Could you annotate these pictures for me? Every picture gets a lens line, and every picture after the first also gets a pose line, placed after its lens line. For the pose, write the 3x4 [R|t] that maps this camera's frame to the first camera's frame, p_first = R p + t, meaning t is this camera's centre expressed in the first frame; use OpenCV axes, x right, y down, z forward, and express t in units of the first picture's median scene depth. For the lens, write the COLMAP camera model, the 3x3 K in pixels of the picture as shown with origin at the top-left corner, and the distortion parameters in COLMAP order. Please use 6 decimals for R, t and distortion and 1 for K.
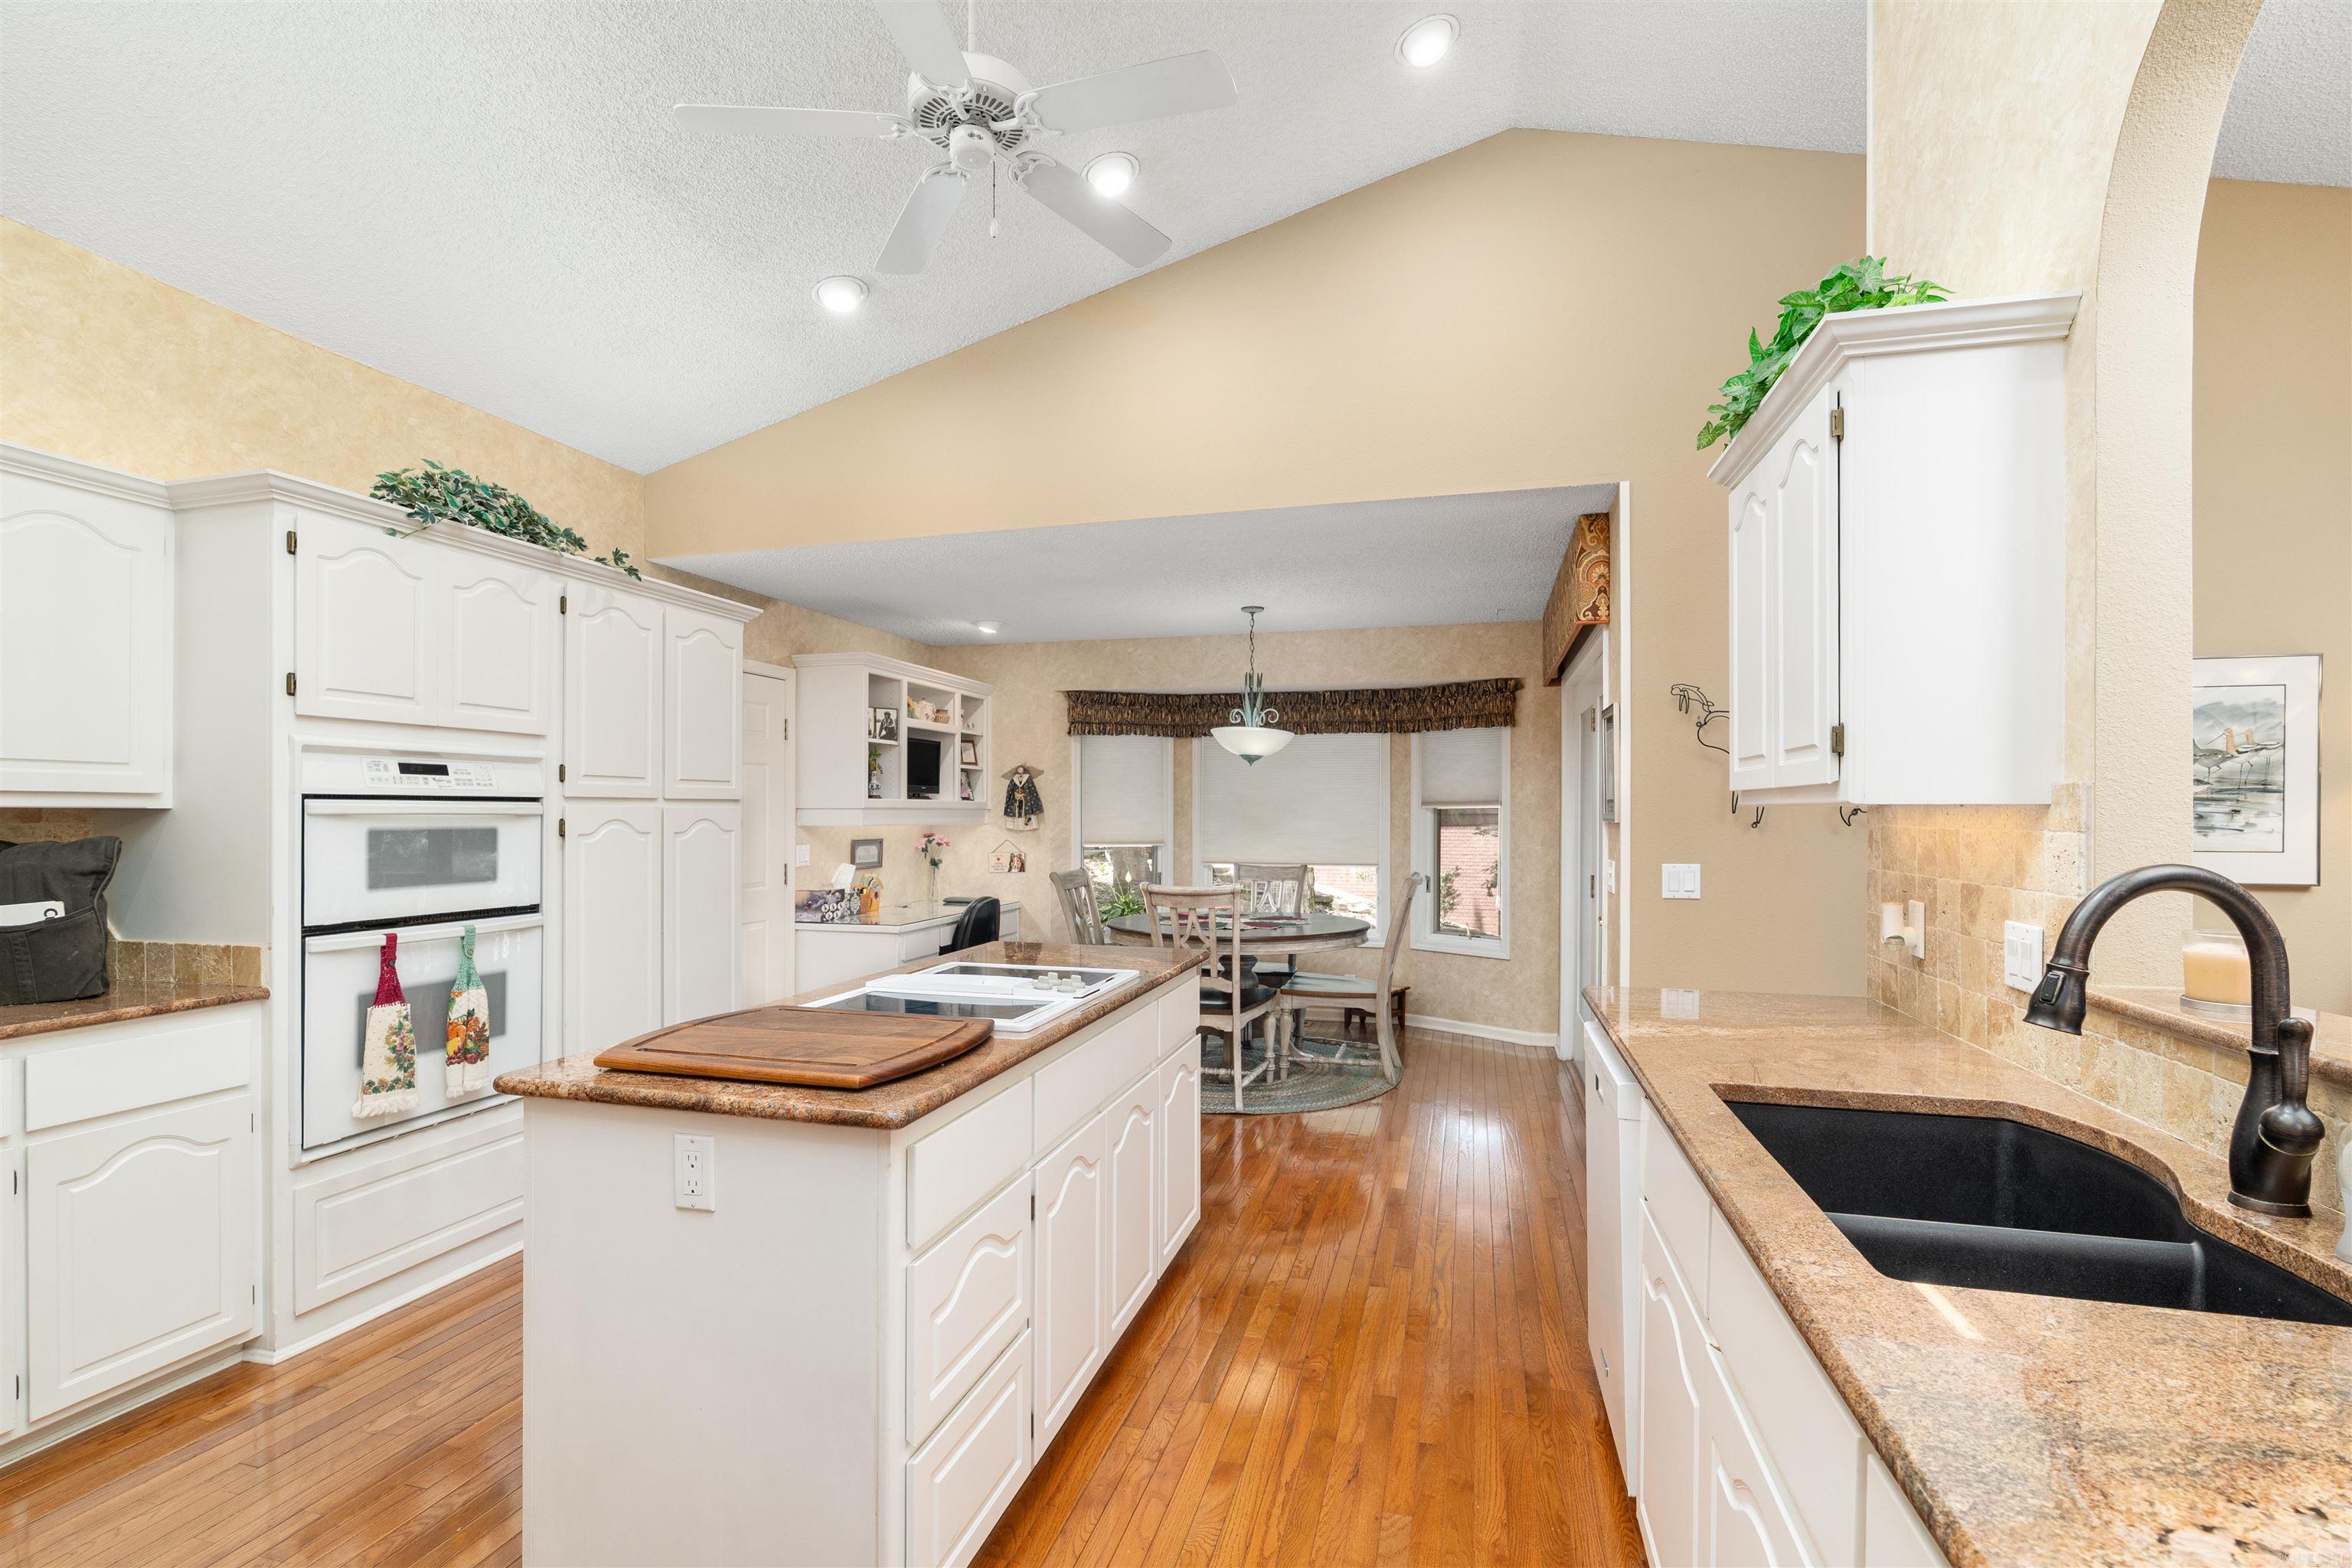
lens RADIAL K [[1079.7, 0, 1174.8], [0, 1079.7, 799.2], [0, 0, 1]] dist [-0.000444, -0.000015]
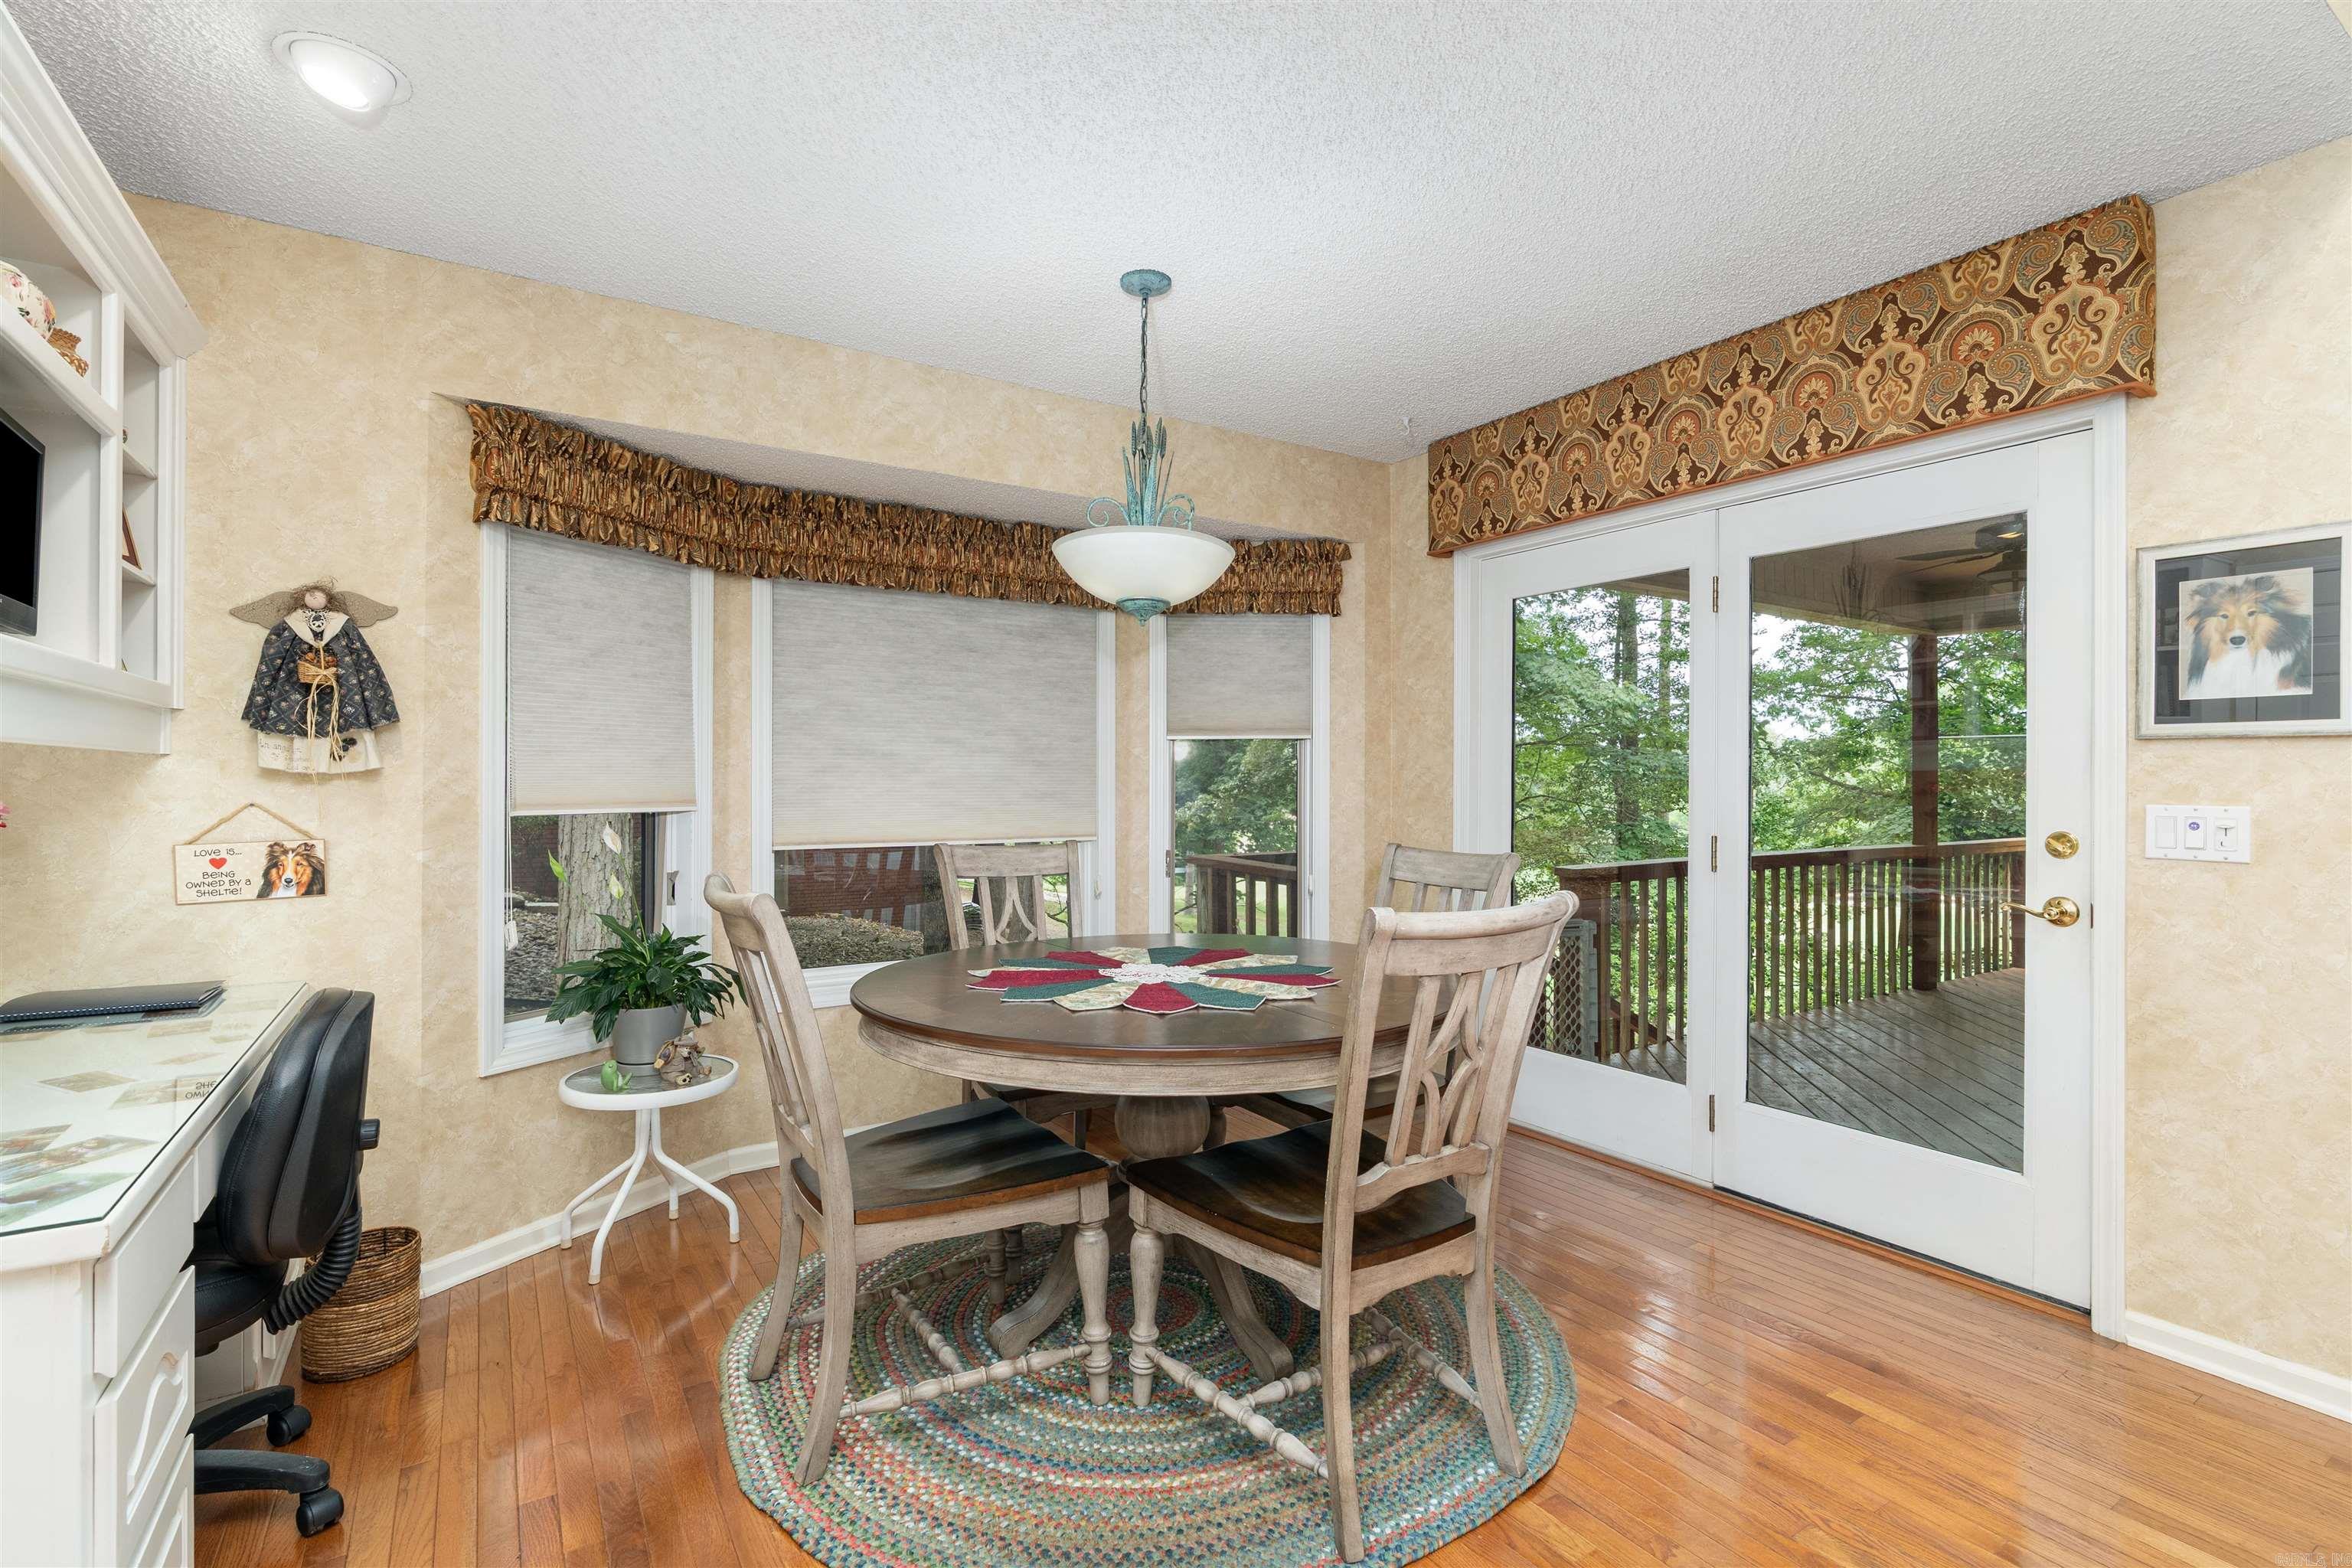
lens RADIAL K [[1079.7, 0, 1173.4], [0, 1079.7, 788.3], [0, 0, 1]] dist [-0.000444, -0.000015]
pose [[0.669665, -0.004765, 0.742648, -0.215245], [-0.007483, 0.999885, 0.013164, 0.026696], [-0.742625, -0.014373, 0.669553, 0.566113]]
